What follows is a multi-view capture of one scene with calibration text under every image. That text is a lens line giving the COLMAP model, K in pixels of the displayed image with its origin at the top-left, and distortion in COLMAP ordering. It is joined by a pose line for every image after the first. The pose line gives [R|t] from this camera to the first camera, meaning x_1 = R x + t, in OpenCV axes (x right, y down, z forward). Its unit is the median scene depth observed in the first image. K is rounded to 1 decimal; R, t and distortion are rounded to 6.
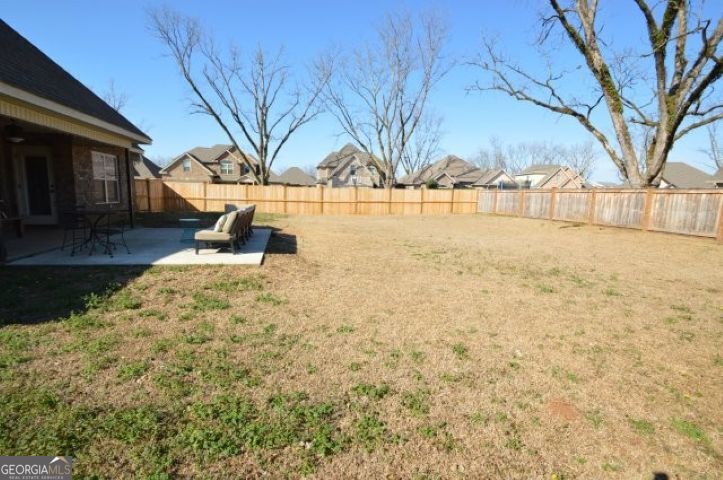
lens RADIAL K [[322.4, 0, 362.5], [0, 322.4, 233.7], [0, 0, 1]] dist [0.003268, -0.010653]
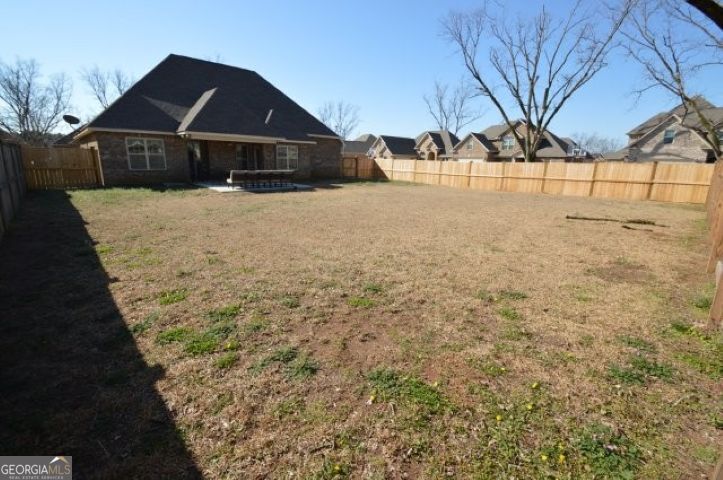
lens RADIAL K [[322.4, 0, 362.5], [0, 322.4, 233.7], [0, 0, 1]] dist [0.003268, -0.010653]
pose [[0.503132, 0.178481, -0.845578, 0.291126], [-0.119196, 0.983422, 0.136653, -0.008341], [0.855950, 0.032035, 0.516065, 0.090238]]
